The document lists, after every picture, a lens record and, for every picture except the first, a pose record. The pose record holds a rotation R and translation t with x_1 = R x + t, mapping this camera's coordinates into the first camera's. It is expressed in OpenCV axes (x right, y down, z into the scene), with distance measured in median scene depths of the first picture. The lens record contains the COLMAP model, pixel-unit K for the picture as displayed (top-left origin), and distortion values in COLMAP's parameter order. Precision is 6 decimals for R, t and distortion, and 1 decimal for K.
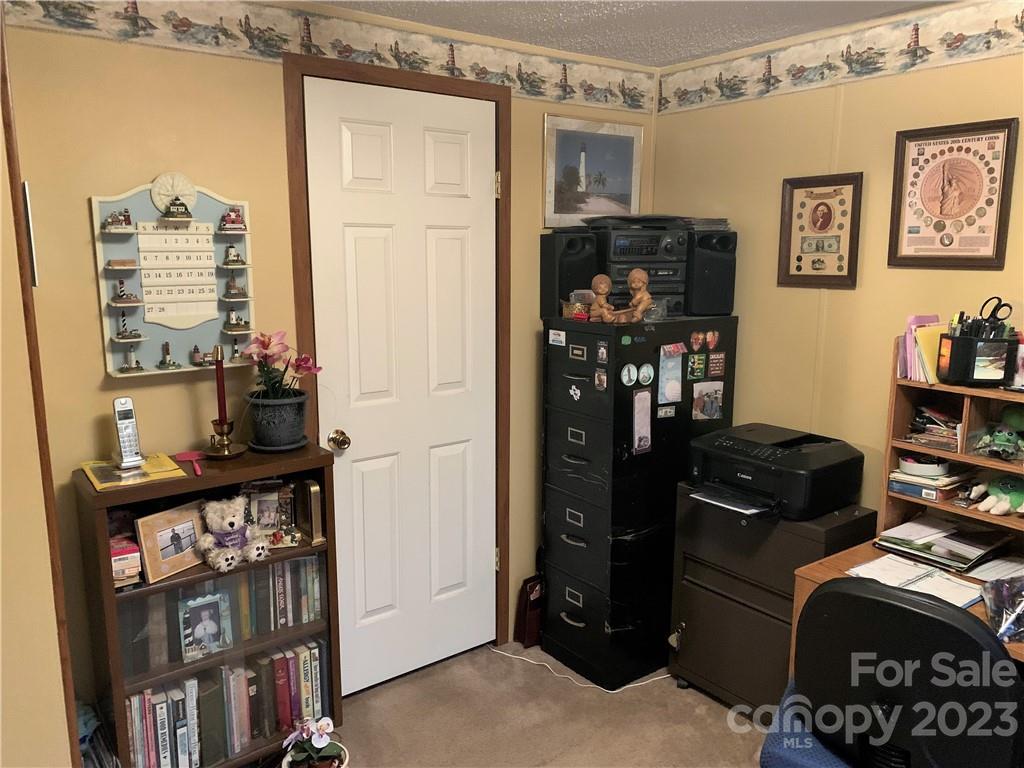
lens RADIAL K [[773.1, 0, 513.2], [0, 773.1, 383.4], [0, 0, 1]] dist [0.024618, -0.025131]
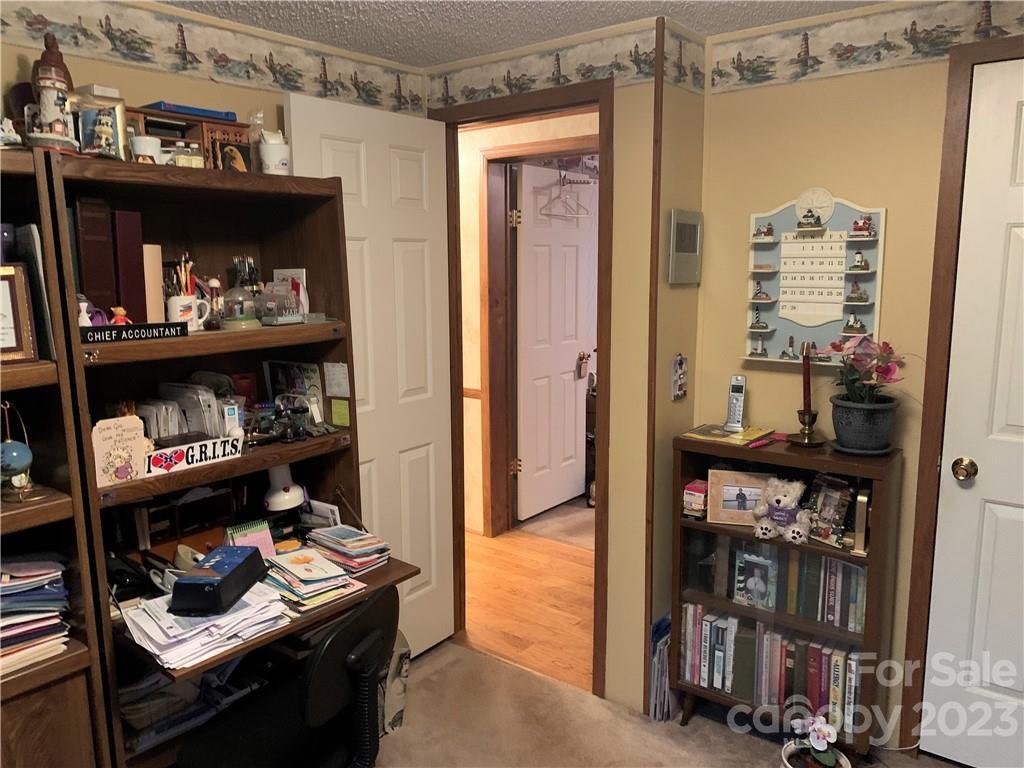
lens RADIAL K [[773.1, 0, 513.0], [0, 773.1, 382.9], [0, 0, 1]] dist [0.024618, -0.025131]
pose [[0.265652, 0.151204, -0.952138, 0.557665], [-0.161531, 0.980643, 0.110662, -0.046386], [0.950440, 0.124402, 0.284934, 0.290499]]
